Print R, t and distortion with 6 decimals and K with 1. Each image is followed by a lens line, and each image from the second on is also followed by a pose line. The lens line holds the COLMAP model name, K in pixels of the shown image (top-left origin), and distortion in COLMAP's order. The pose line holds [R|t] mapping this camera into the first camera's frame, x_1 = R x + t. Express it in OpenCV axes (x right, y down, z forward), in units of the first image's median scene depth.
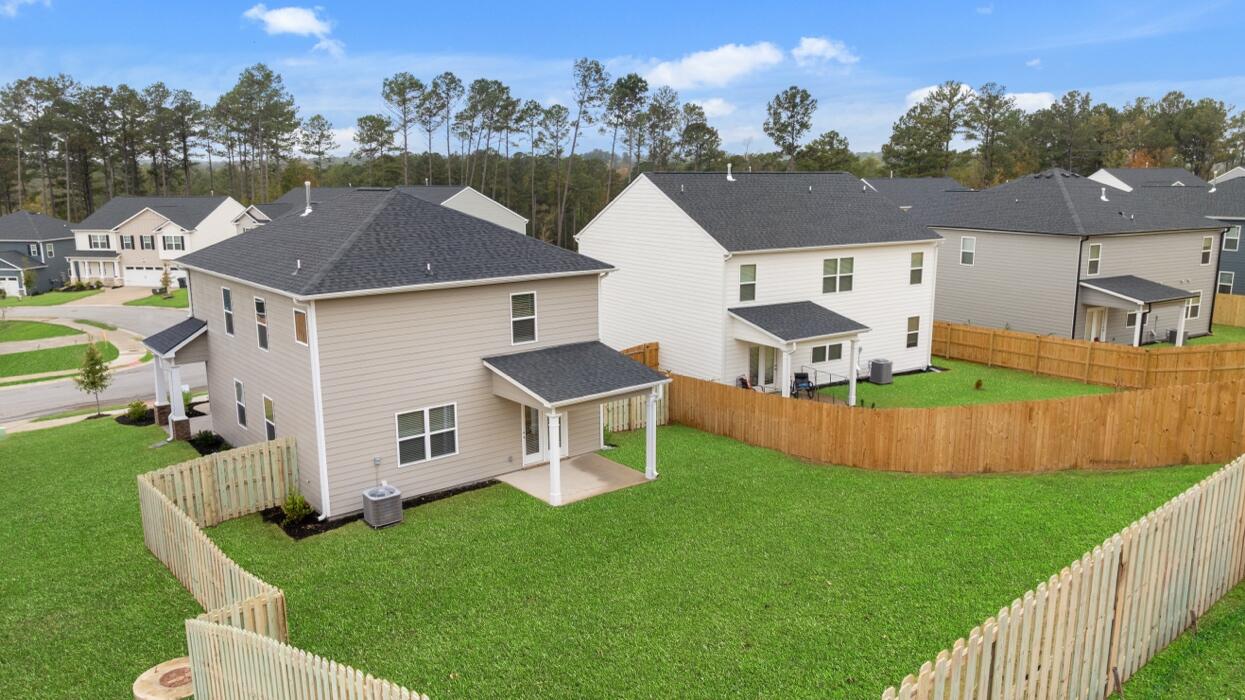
lens RADIAL K [[880.3, 0, 625.2], [0, 880.3, 342.6], [0, 0, 1]] dist [-0.022148, -0.003952]
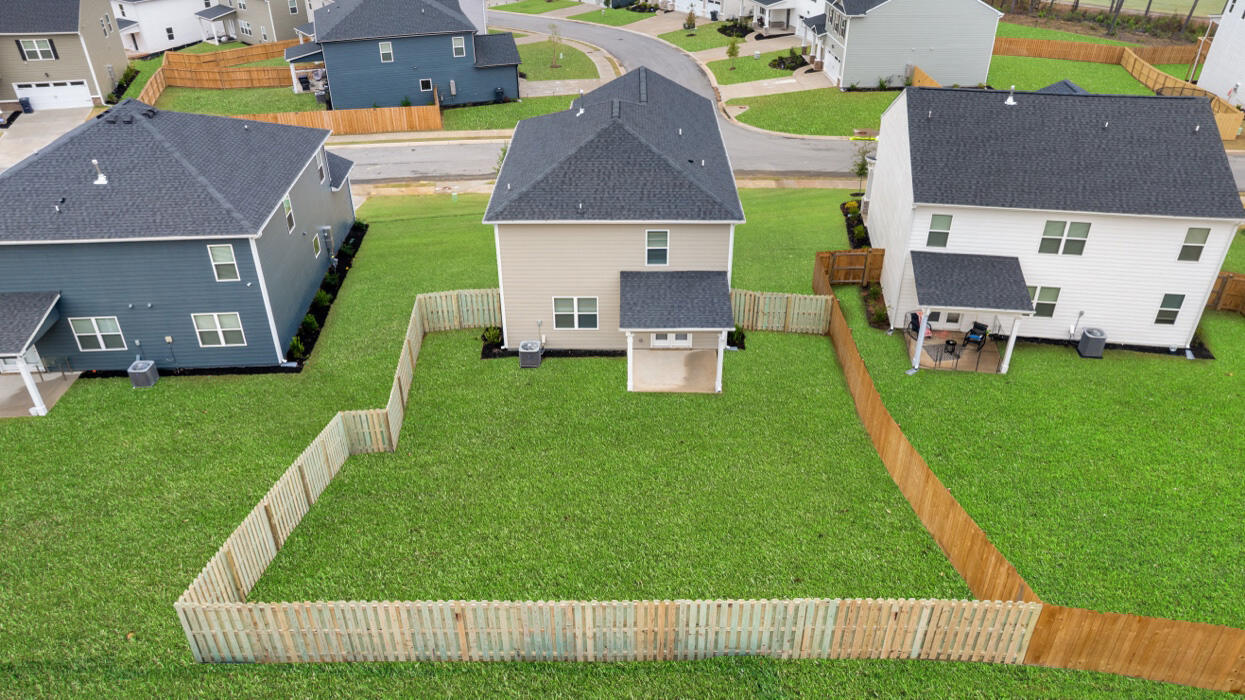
lens RADIAL K [[877.8, 0, 619.6], [0, 877.8, 348.3], [0, 0, 1]] dist [-0.025074, 0.001556]
pose [[0.763539, 0.338494, -0.549936, 0.614436], [-0.118458, 0.910576, 0.396005, -0.403062], [0.634804, -0.237221, 0.735357, -0.043468]]
